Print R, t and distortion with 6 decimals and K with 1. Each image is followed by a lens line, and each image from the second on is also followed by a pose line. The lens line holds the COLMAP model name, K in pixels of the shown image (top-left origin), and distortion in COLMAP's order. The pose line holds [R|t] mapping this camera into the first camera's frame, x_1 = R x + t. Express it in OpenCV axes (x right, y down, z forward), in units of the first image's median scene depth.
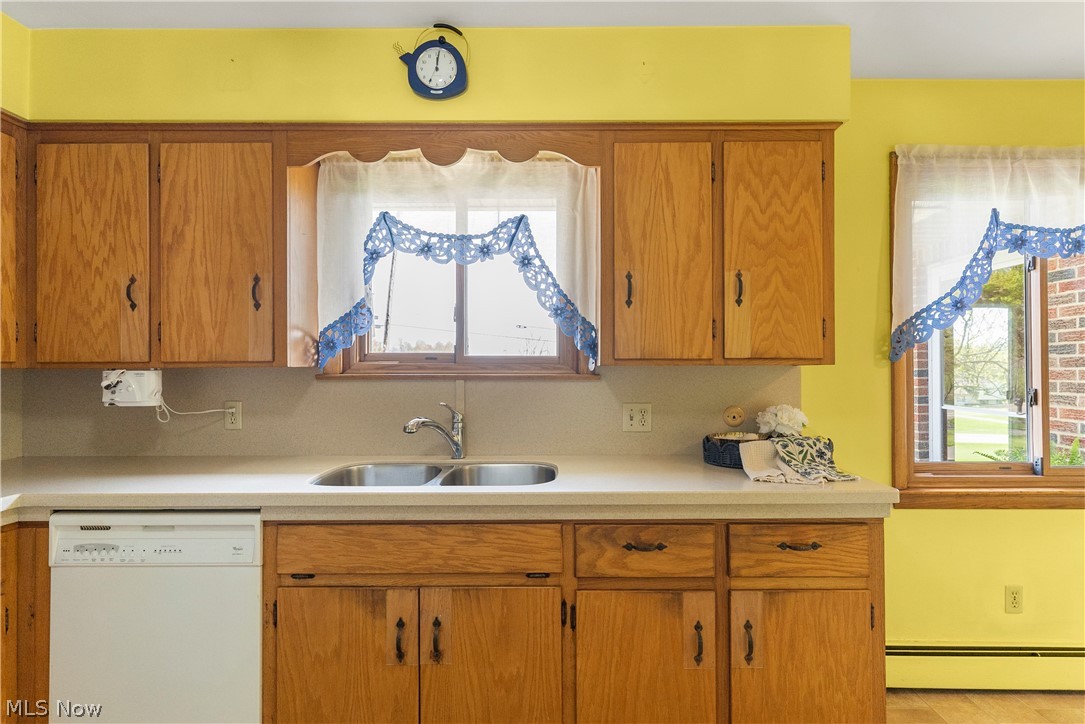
lens RADIAL K [[538.1, 0, 542.4], [0, 538.1, 364.3], [0, 0, 1]] dist [0.002172, 0.000359]
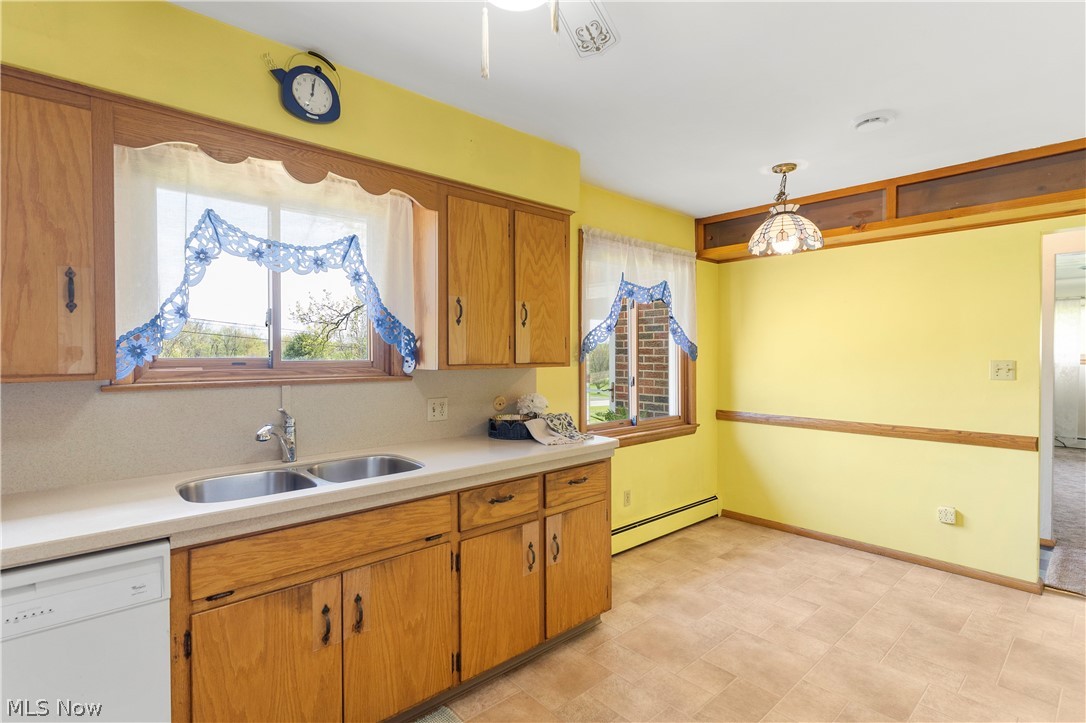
lens RADIAL K [[524.2, 0, 543.0], [0, 524.2, 361.5], [0, 0, 1]] dist [0.001978, 0.000009]
pose [[0.740799, -0.010504, 0.671645, -0.541709], [-0.002109, 0.999836, 0.017963, -0.041143], [-0.671724, -0.014724, 0.740655, -0.075964]]
